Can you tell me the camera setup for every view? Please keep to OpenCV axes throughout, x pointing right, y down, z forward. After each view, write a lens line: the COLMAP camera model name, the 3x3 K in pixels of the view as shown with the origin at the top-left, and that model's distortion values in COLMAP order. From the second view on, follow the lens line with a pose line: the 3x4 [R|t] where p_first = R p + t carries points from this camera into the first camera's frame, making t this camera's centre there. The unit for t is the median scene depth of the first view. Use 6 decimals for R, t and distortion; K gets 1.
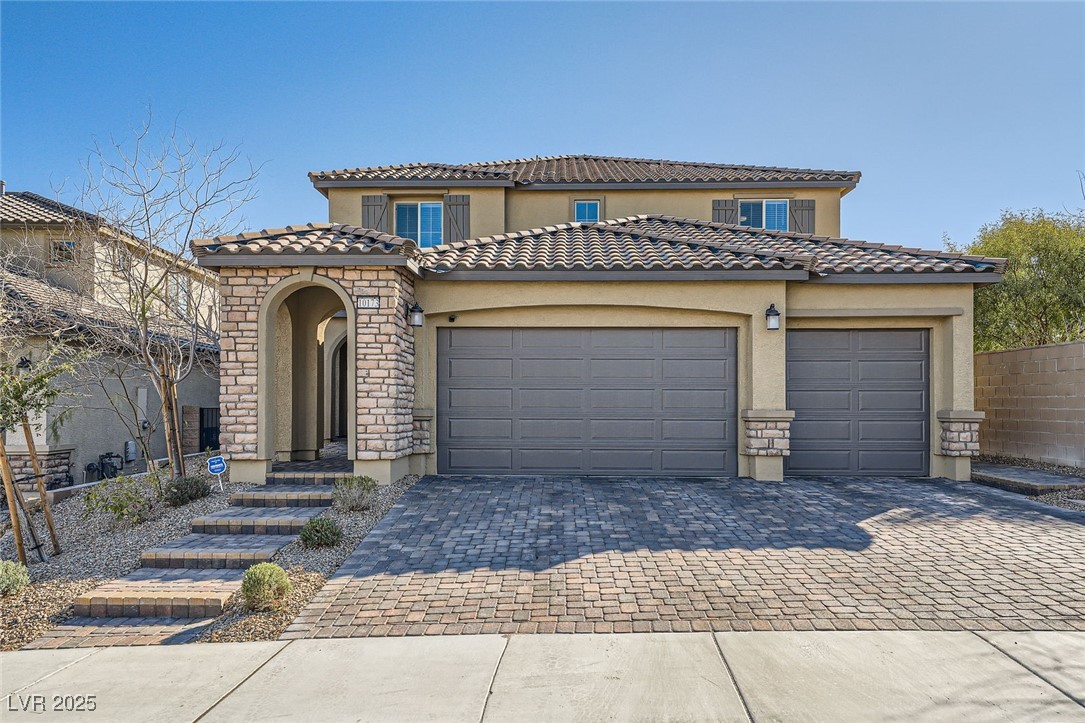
lens RADIAL K [[743.7, 0, 542.1], [0, 743.7, 398.4], [0, 0, 1]] dist [0.023049, -0.000095]
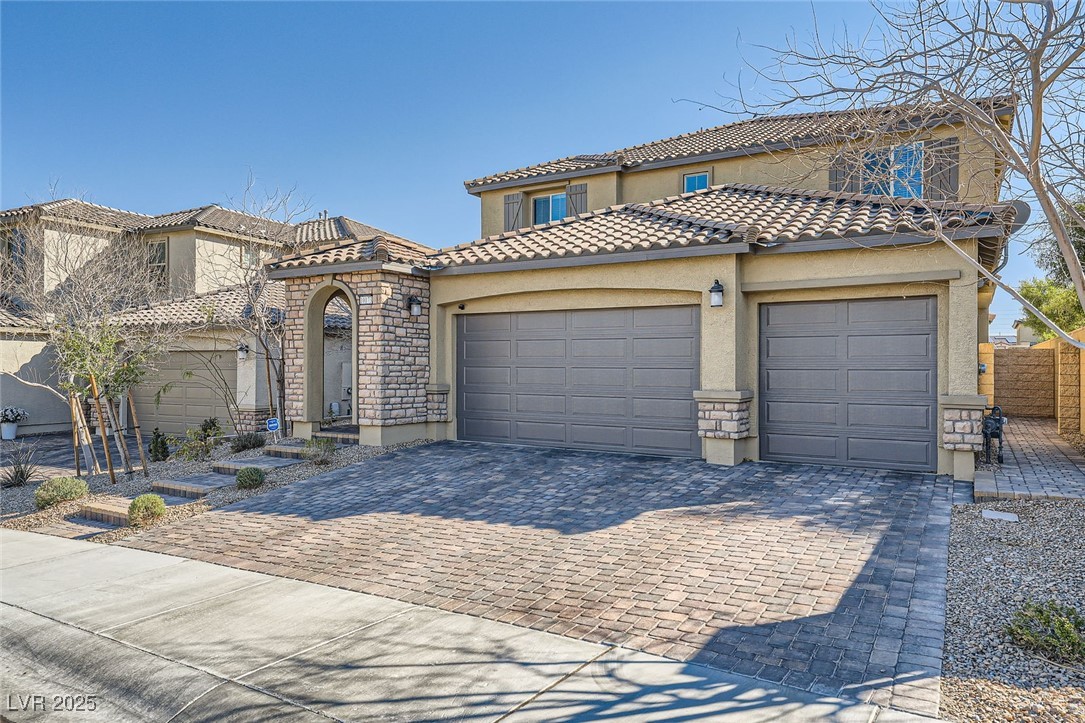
lens RADIAL K [[743.7, 0, 542.1], [0, 743.7, 398.4], [0, 0, 1]] dist [0.023049, -0.000095]
pose [[0.861440, 0.022158, -0.507376, 0.597329], [-0.001803, 0.999175, 0.040575, -0.012882], [0.507856, -0.034038, 0.860769, 0.059333]]
